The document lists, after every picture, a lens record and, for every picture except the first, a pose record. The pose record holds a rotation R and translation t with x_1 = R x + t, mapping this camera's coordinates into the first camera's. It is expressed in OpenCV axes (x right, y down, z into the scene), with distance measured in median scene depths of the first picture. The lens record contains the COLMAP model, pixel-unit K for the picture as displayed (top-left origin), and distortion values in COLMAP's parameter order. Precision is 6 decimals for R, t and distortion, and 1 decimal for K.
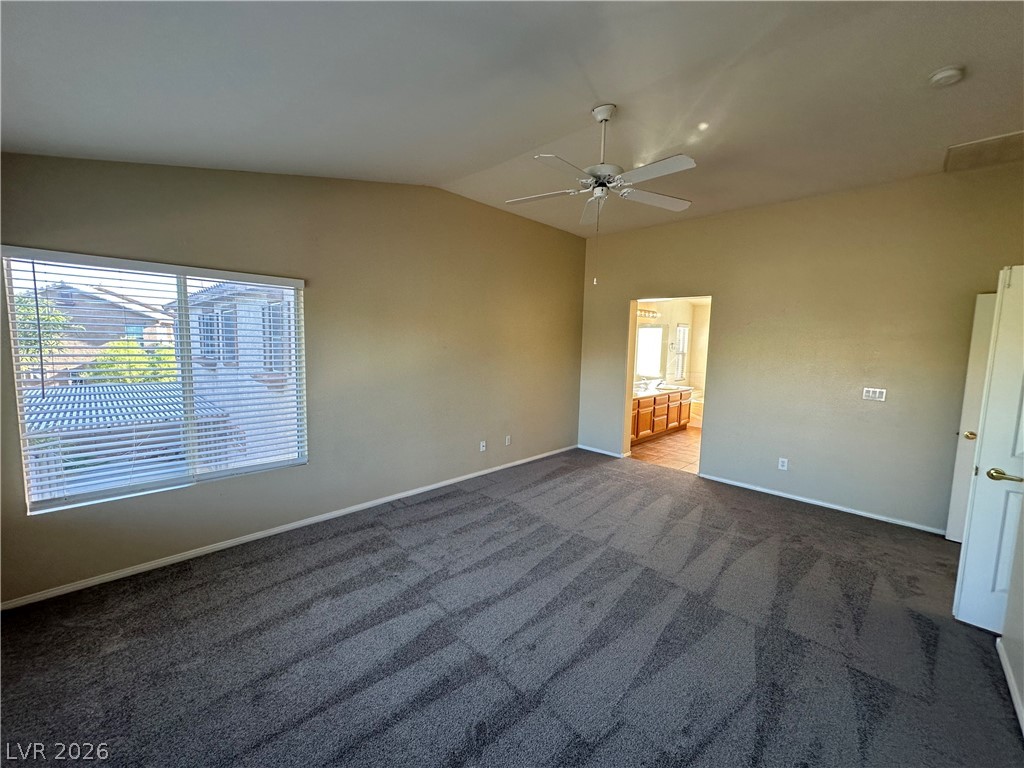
lens RADIAL K [[409.1, 0, 511.4], [0, 409.1, 382.9], [0, 0, 1]] dist [0.000695, 0.000081]
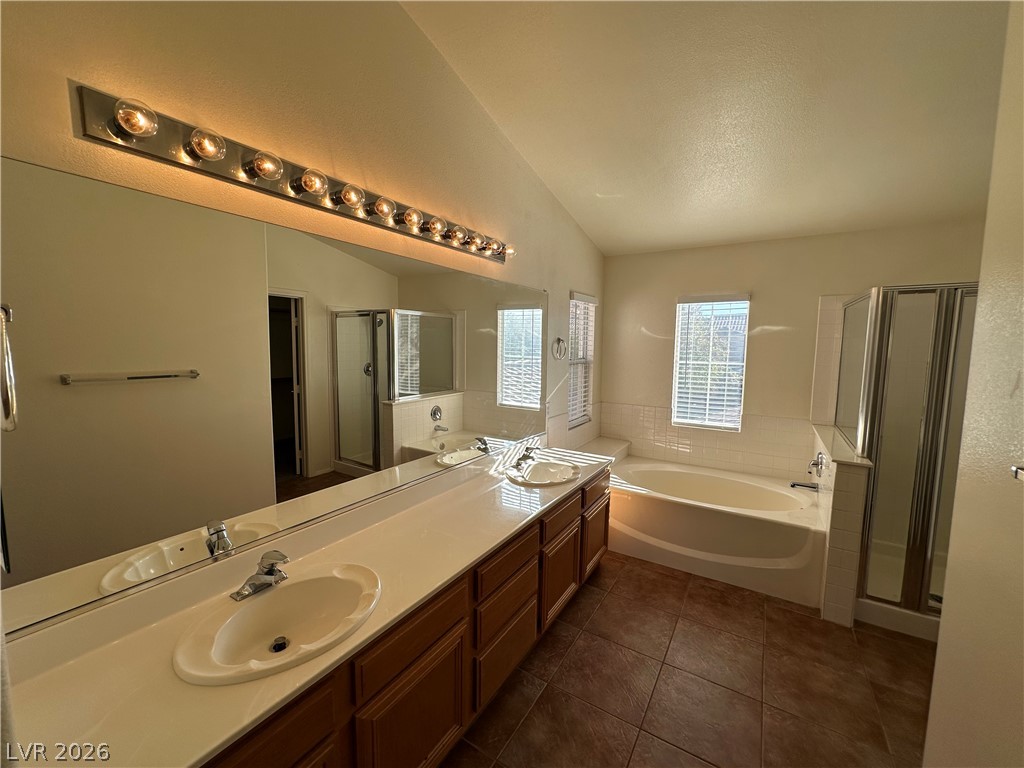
lens RADIAL K [[409.1, 0, 511.4], [0, 409.1, 382.9], [0, 0, 1]] dist [0.000695, 0.000081]
pose [[0.976279, -0.036734, 0.213375, 0.251983], [0.034640, 0.999308, 0.013546, -0.059141], [-0.213725, -0.005833, 0.976876, 0.598460]]
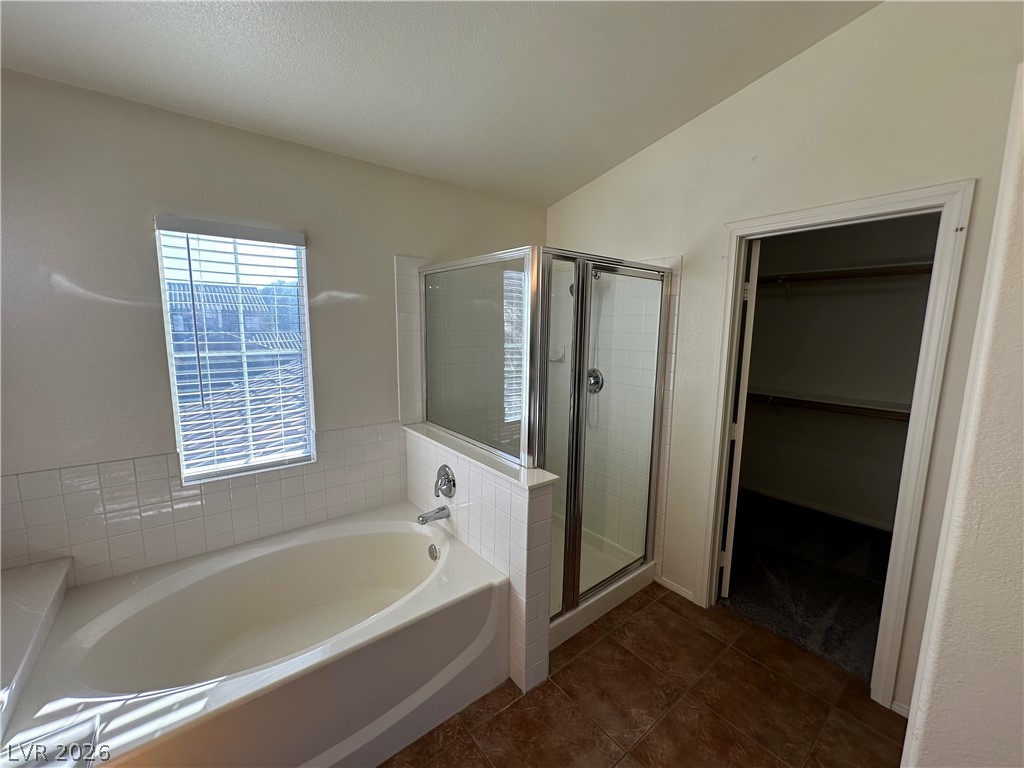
lens RADIAL K [[409.1, 0, 511.4], [0, 409.1, 382.9], [0, 0, 1]] dist [0.000695, 0.000081]
pose [[0.119318, -0.165260, 0.979006, 0.322106], [0.079912, 0.984449, 0.156440, -0.072905], [-0.989635, 0.059568, 0.130669, 0.766177]]
